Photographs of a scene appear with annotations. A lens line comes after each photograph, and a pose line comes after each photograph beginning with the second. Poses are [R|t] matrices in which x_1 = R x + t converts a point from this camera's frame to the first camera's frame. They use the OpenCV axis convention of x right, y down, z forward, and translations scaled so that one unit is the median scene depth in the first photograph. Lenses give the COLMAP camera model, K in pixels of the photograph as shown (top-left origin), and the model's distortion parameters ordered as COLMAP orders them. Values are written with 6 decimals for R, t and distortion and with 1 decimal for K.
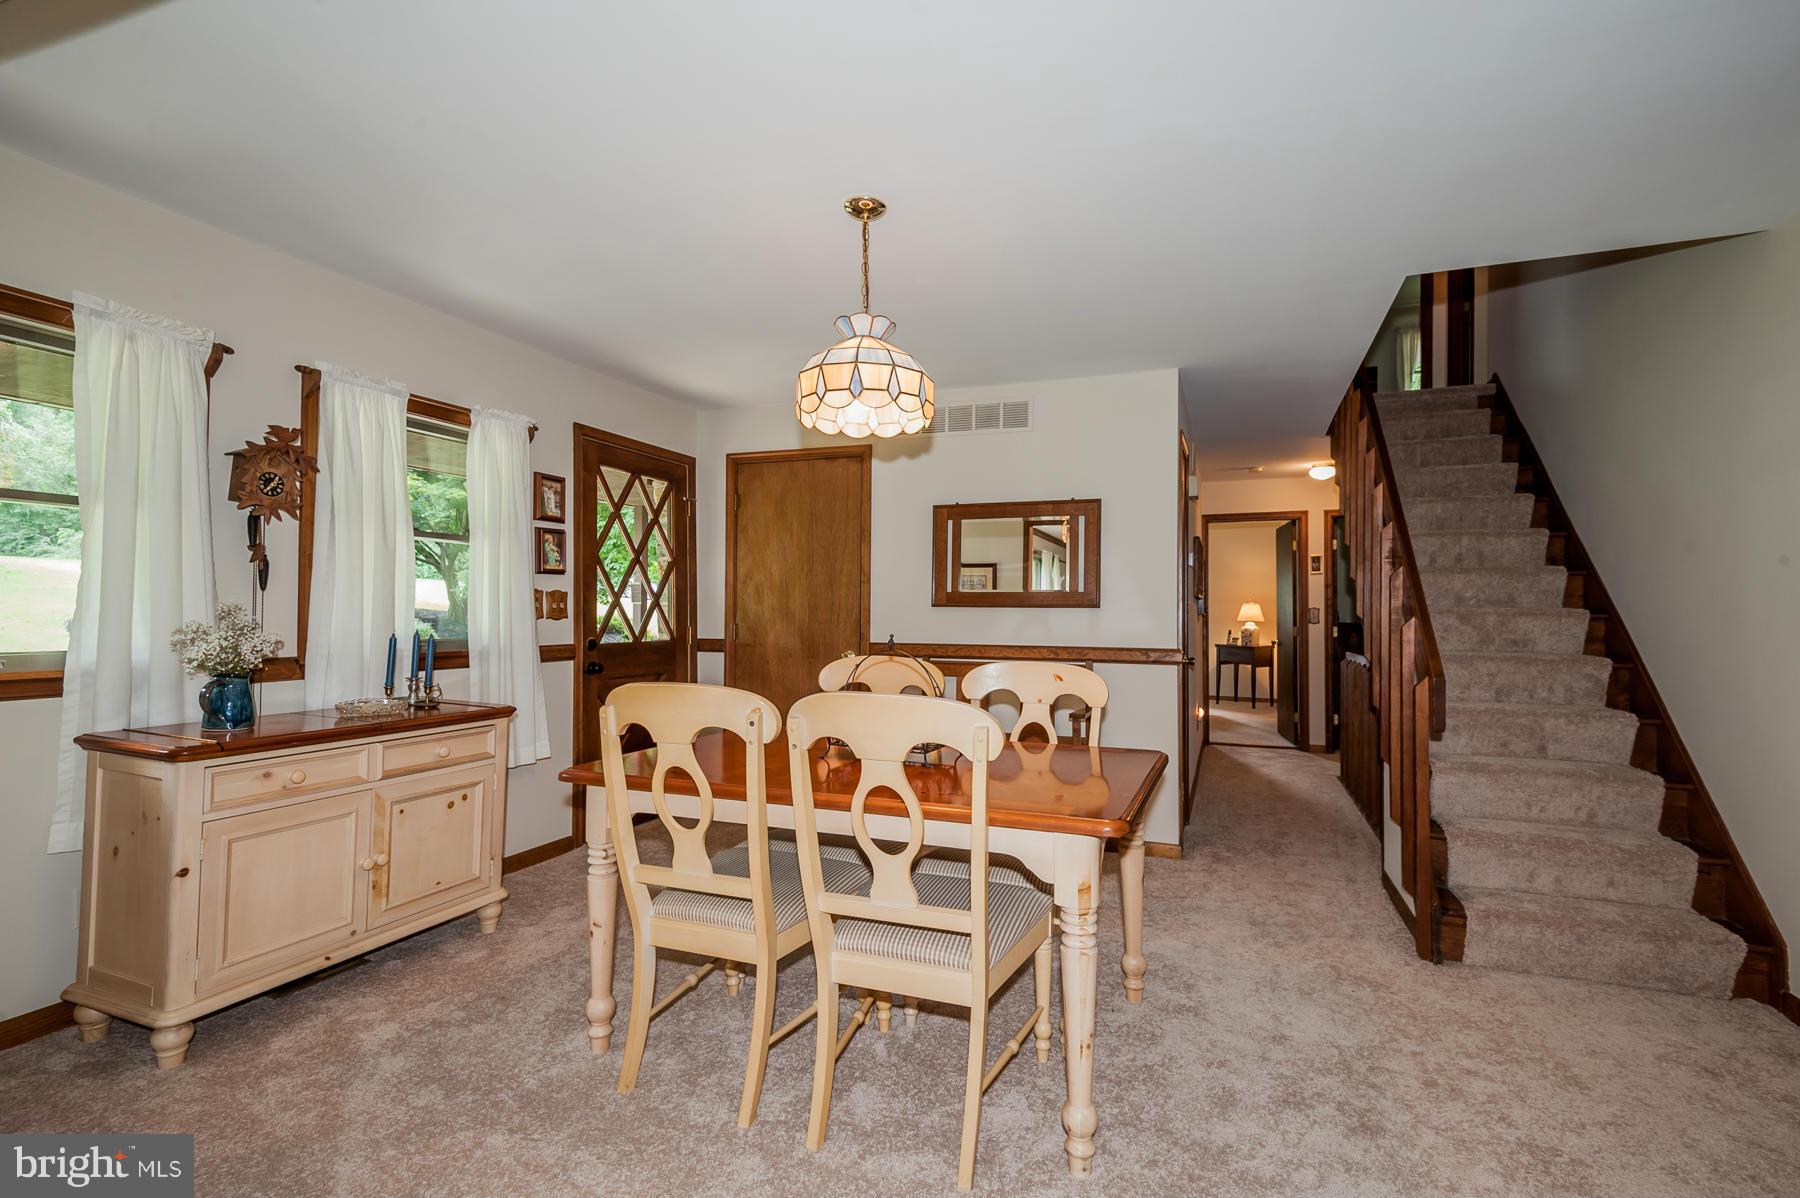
lens RADIAL K [[789.5, 0, 887.0], [0, 789.5, 597.3], [0, 0, 1]] dist [0.044738, -0.037122]
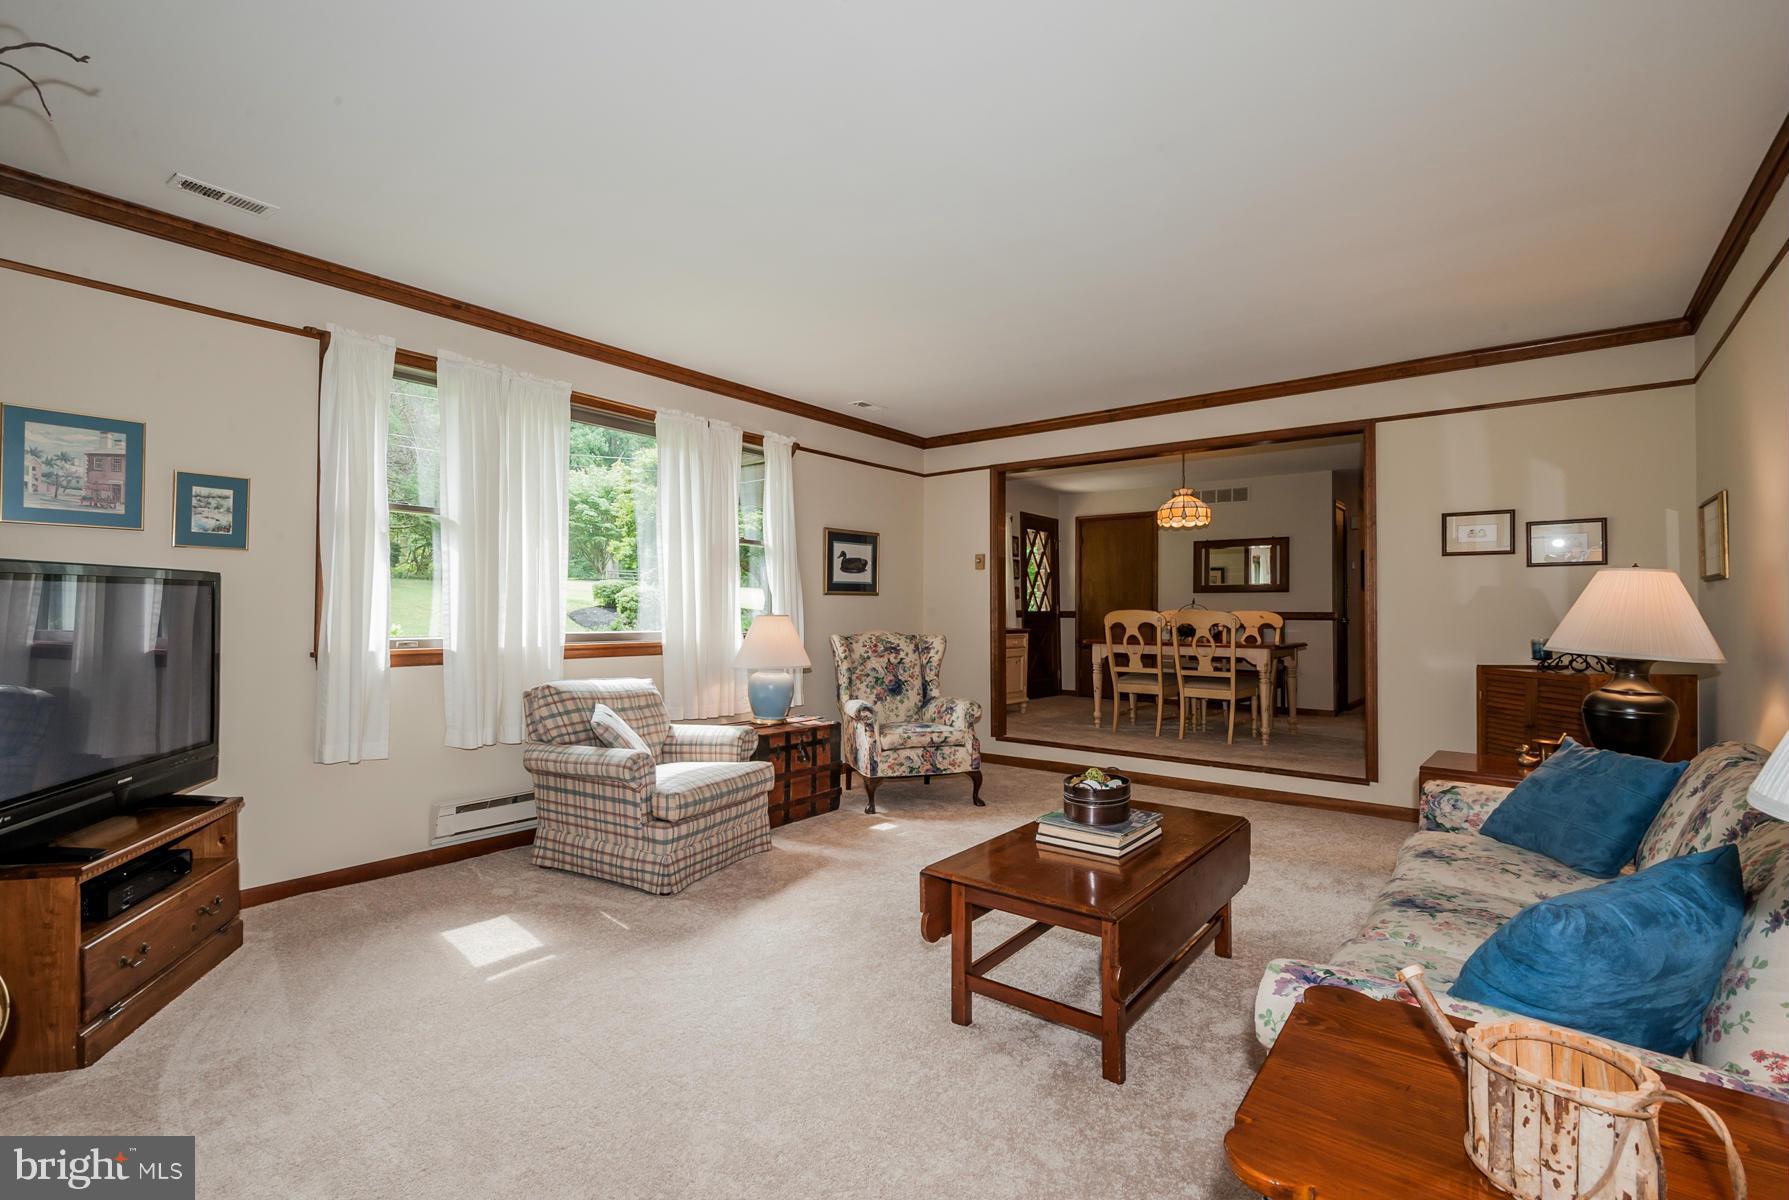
lens RADIAL K [[798.4, 0, 853.4], [0, 798.4, 599.7], [0, 0, 1]] dist [-0.002232, -0.000020]
pose [[0.959950, -0.013459, -0.279849, -0.214475], [0.014169, 0.999899, 0.000516, 0.018790], [0.279814, -0.004461, 0.960044, -1.213442]]
